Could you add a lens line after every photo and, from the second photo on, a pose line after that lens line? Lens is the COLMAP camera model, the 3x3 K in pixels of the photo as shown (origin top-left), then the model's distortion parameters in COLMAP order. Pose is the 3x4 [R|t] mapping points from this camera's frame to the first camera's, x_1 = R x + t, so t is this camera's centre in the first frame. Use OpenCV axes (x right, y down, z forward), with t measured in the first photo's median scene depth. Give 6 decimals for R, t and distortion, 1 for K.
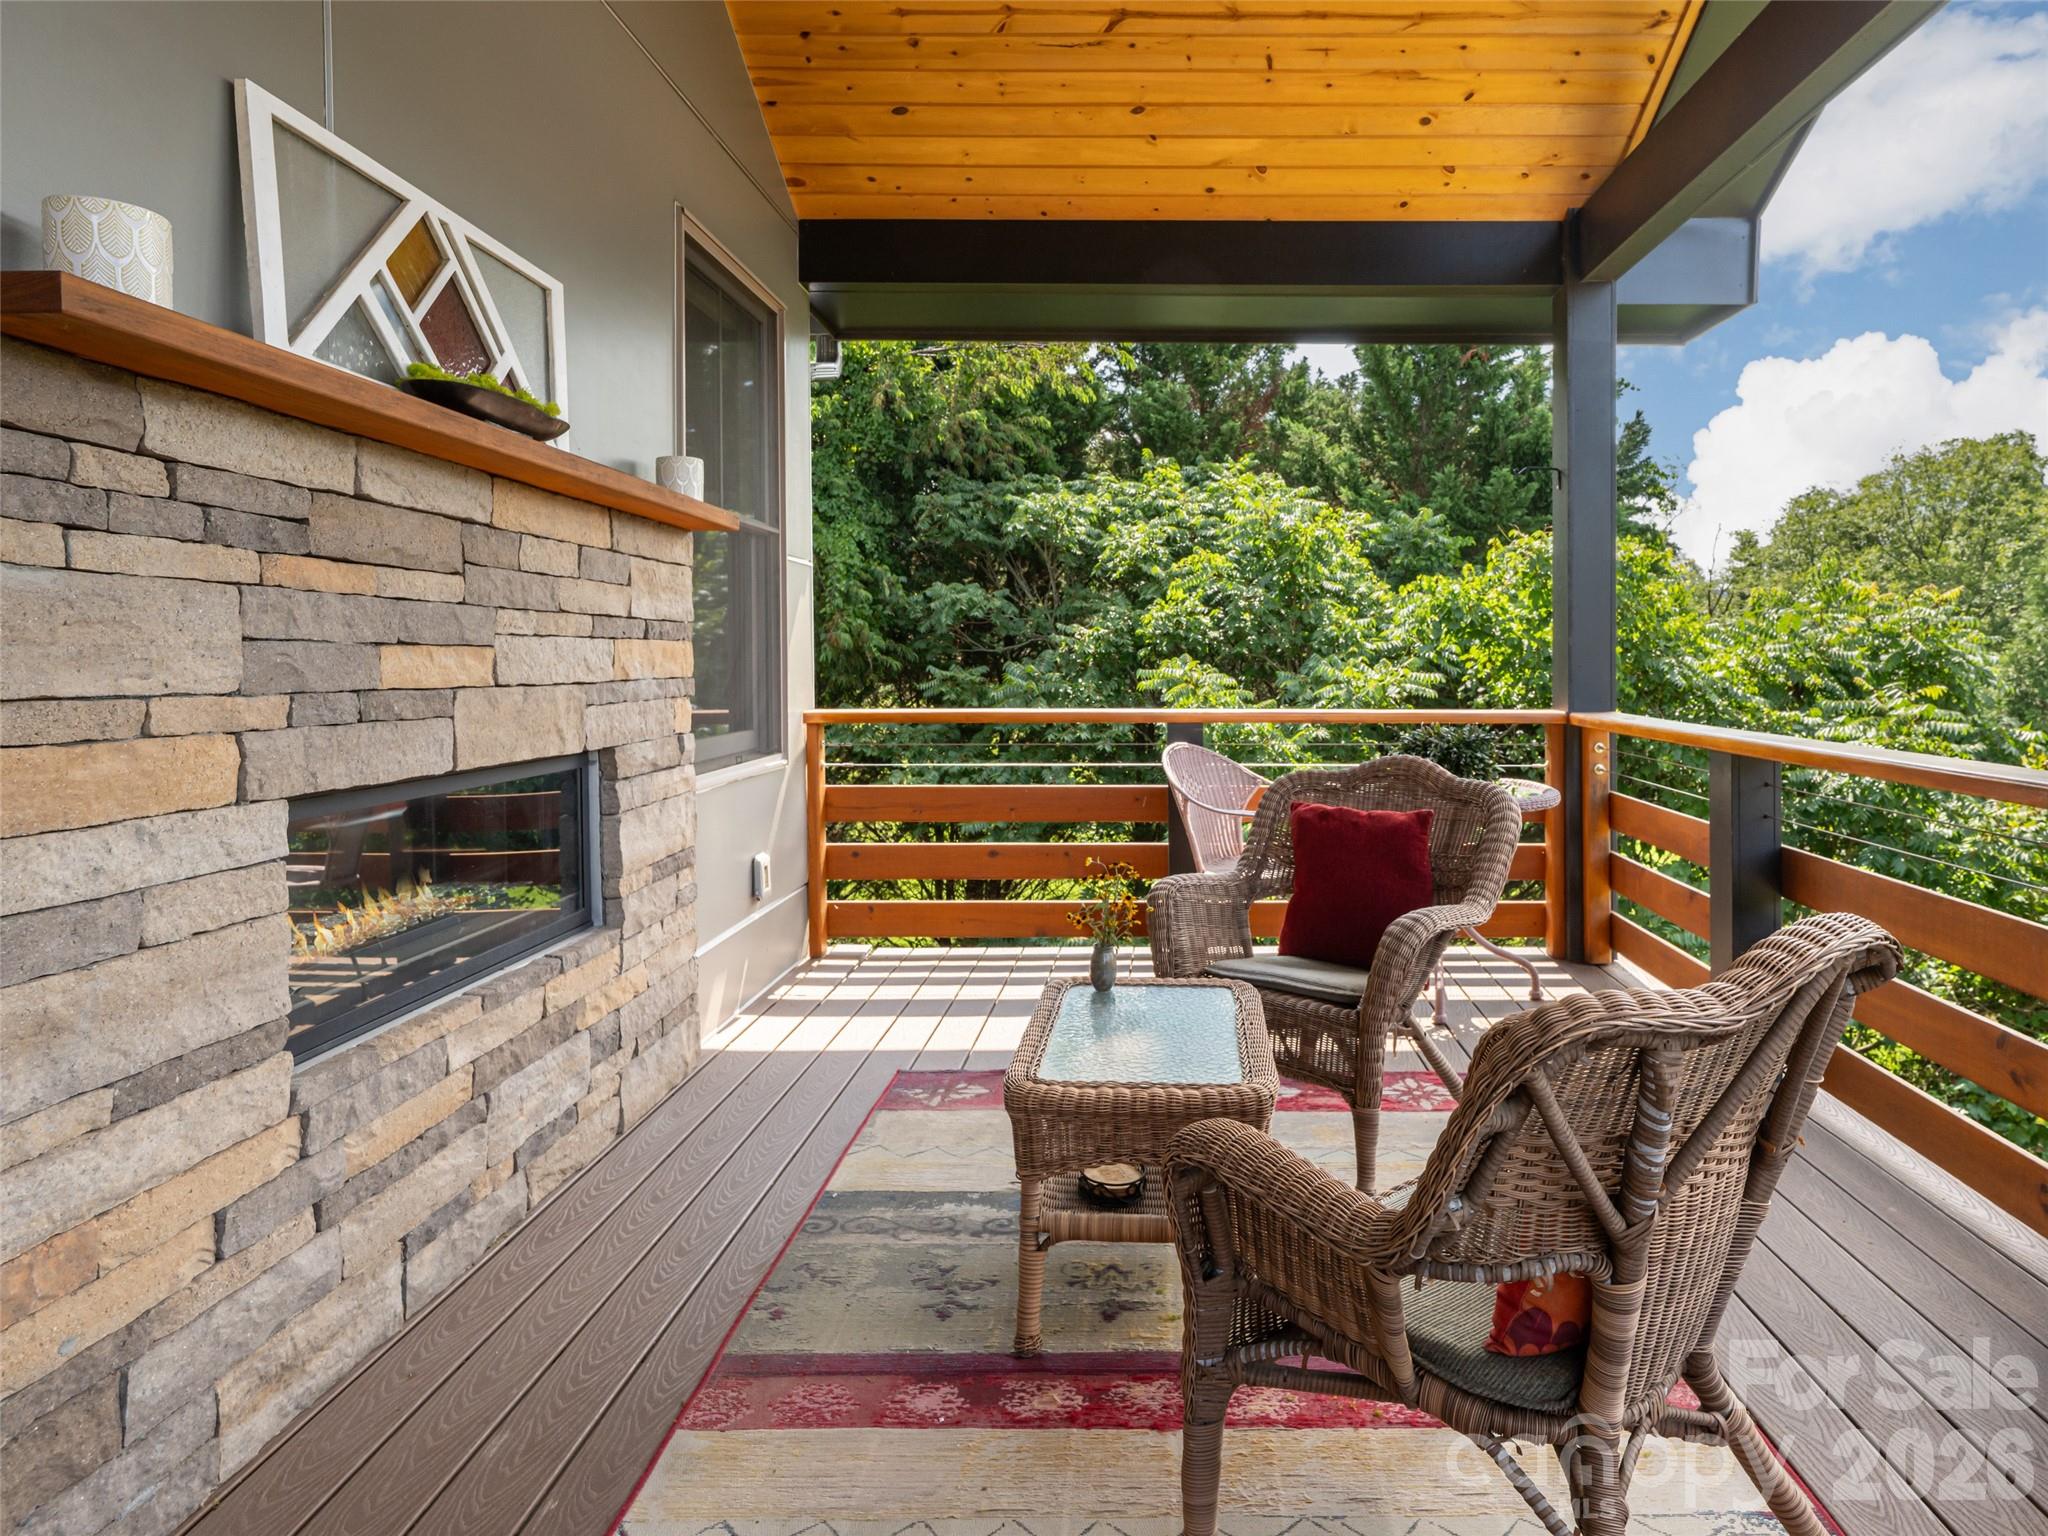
lens RADIAL K [[1148.4, 0, 1052.2], [0, 1148.4, 683.4], [0, 0, 1]] dist [-0.002295, 0.000363]
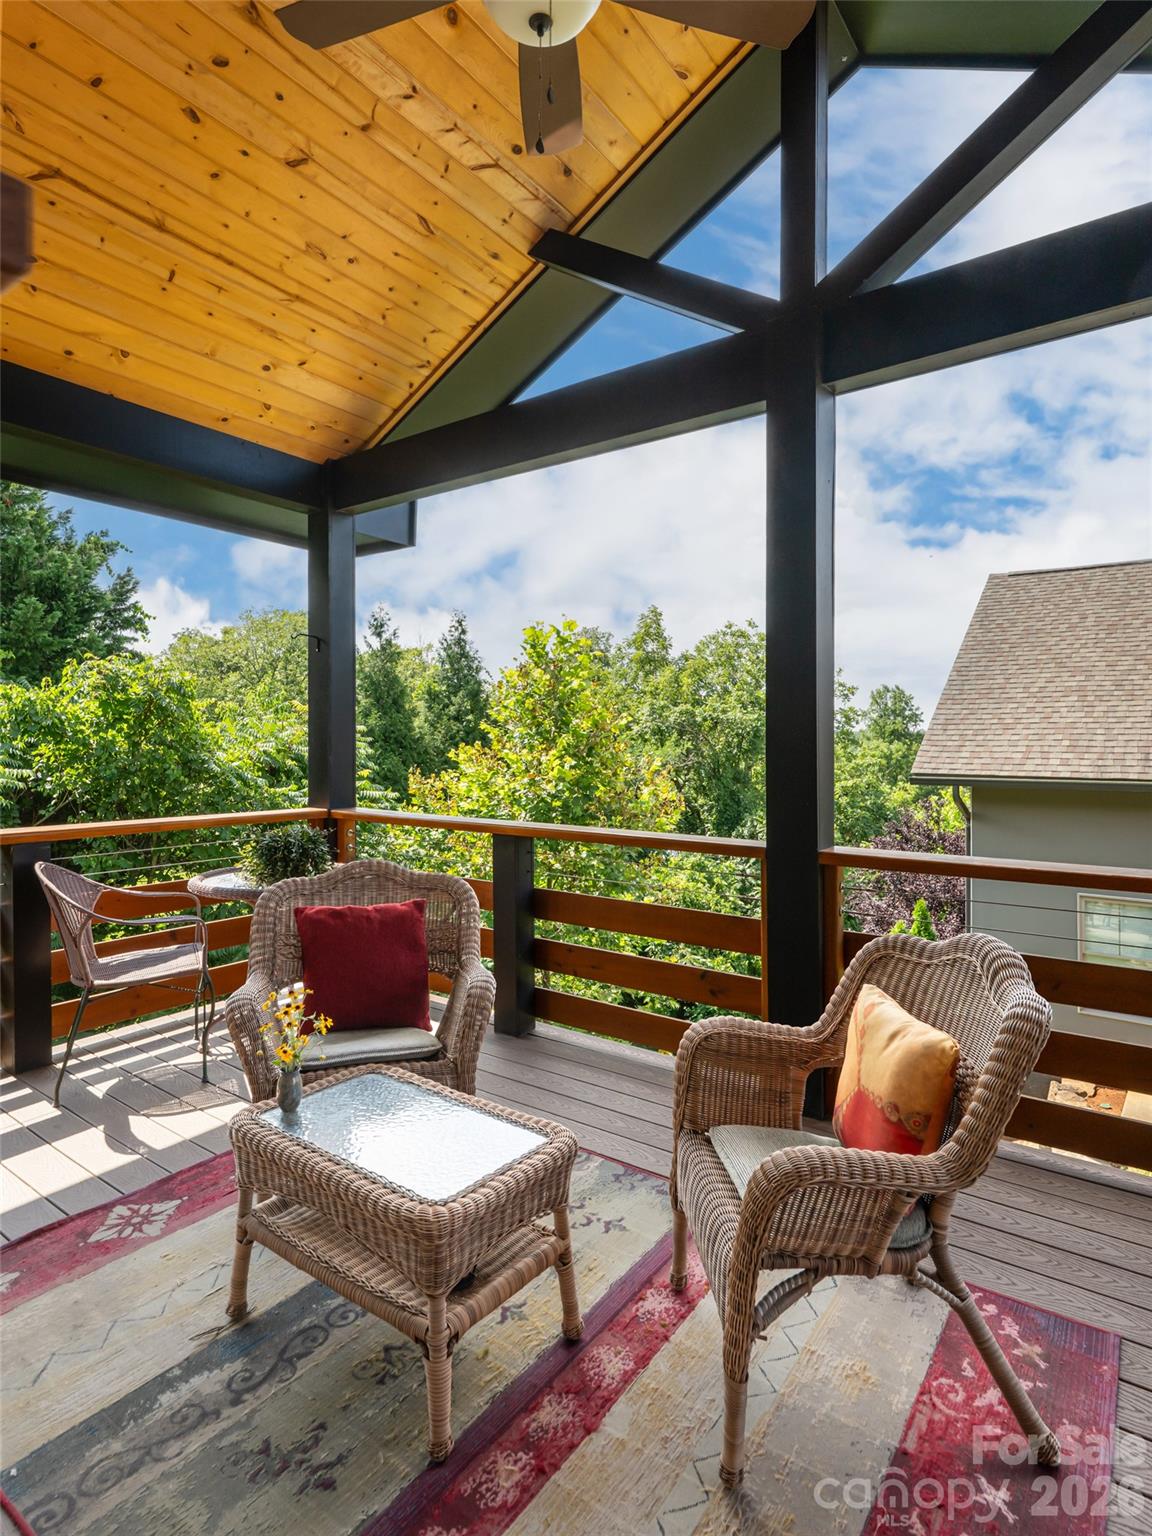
lens RADIAL K [[861.3, 0, 523.4], [0, 861.3, 732.6], [0, 0, 1]] dist [-0.002295, 0.000363]
pose [[0.582832, 0.006399, 0.812567, -0.135399], [0.022325, 0.999465, -0.023884, -0.018790], [-0.812286, 0.032061, 0.582378, 0.089244]]
